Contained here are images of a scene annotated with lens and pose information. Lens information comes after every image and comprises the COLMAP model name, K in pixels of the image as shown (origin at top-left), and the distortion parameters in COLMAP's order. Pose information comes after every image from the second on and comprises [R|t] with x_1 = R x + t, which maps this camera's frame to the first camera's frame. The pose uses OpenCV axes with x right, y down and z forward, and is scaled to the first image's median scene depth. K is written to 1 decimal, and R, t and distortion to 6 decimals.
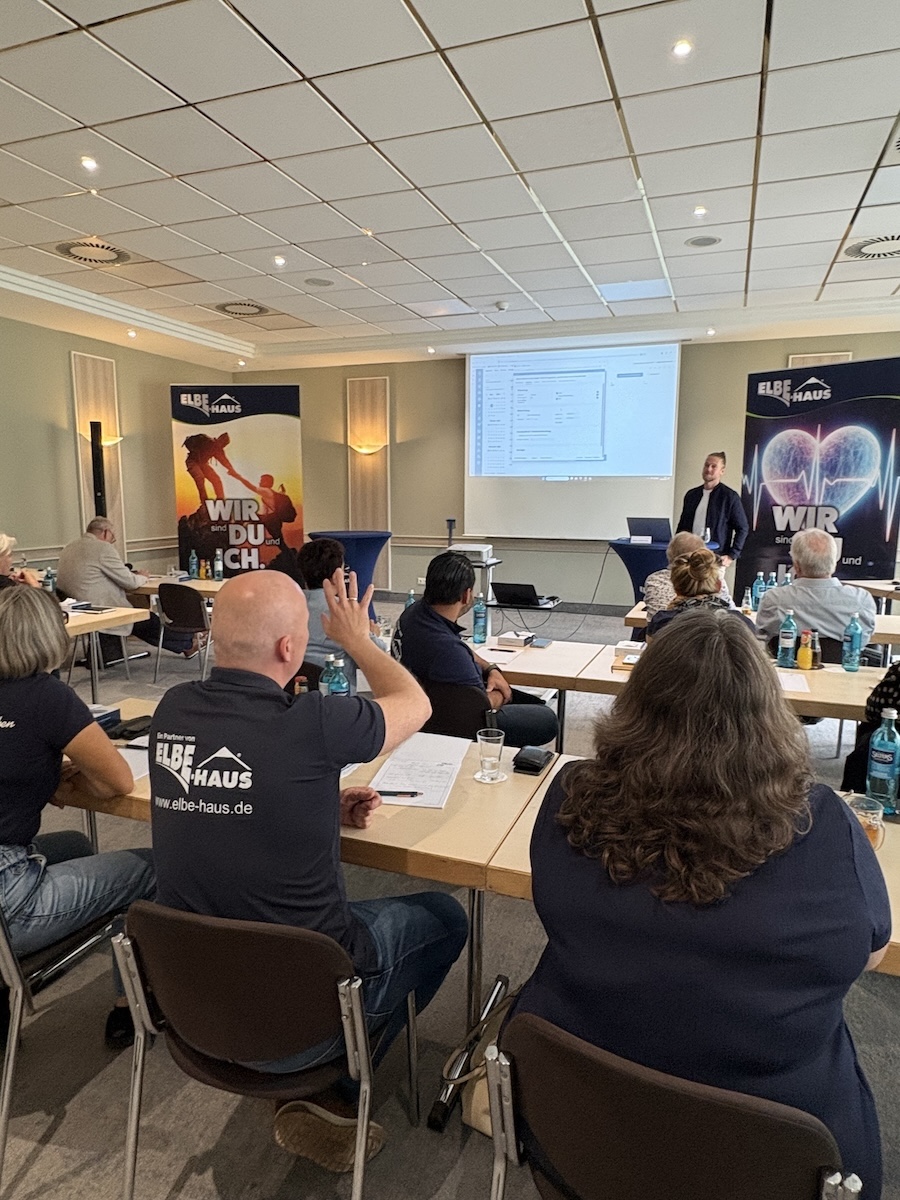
lens RADIAL K [[746.8, 0, 450.0], [0, 746.8, 600.0], [0, 0, 1]] dist [-0.001359, 0.000136]
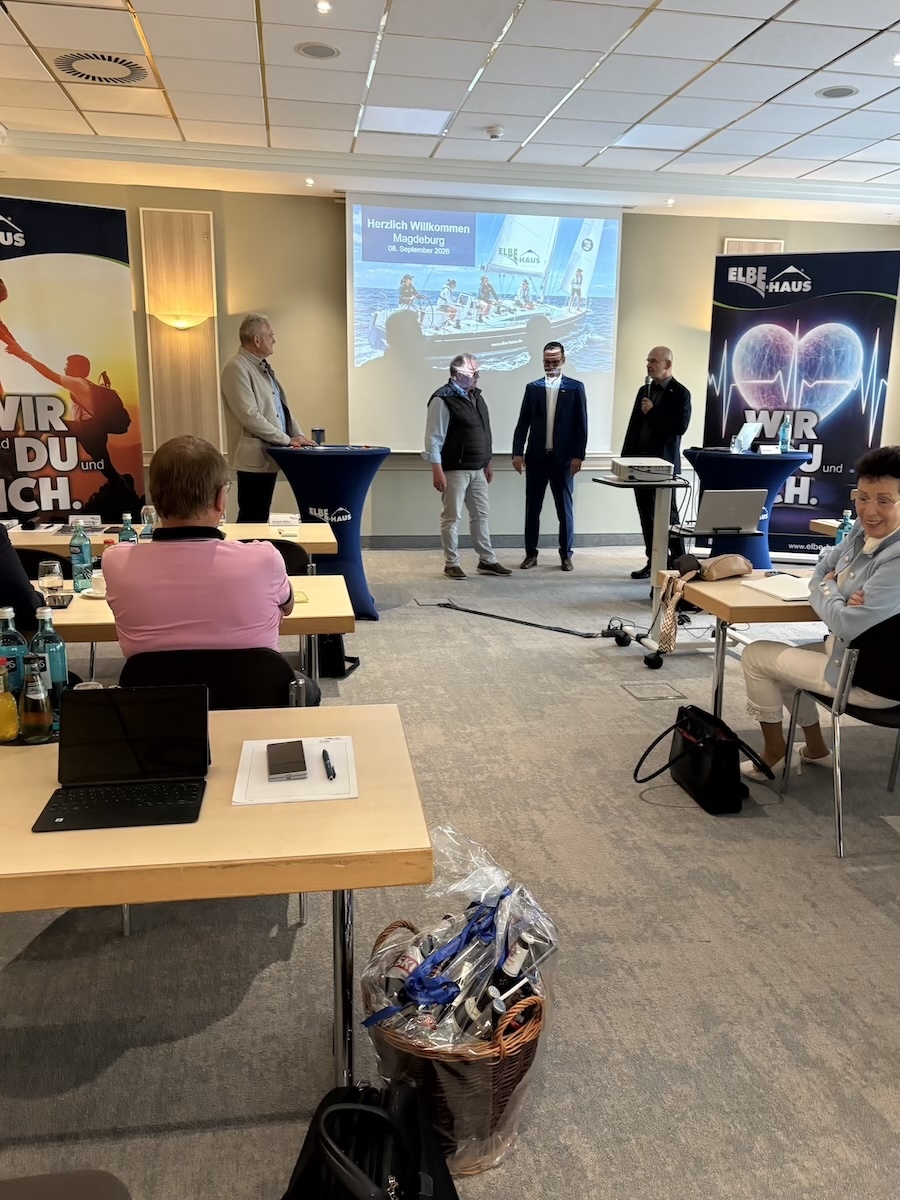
lens RADIAL K [[936.3, 0, 470.6], [0, 936.3, 599.1], [0, 0, 1]] dist [0.025628, 0.005251]
pose [[0.858697, -0.097294, 0.503163, -0.441243], [0.061181, 0.994254, 0.087843, -0.019575], [-0.508818, -0.044647, 0.859715, 0.186903]]
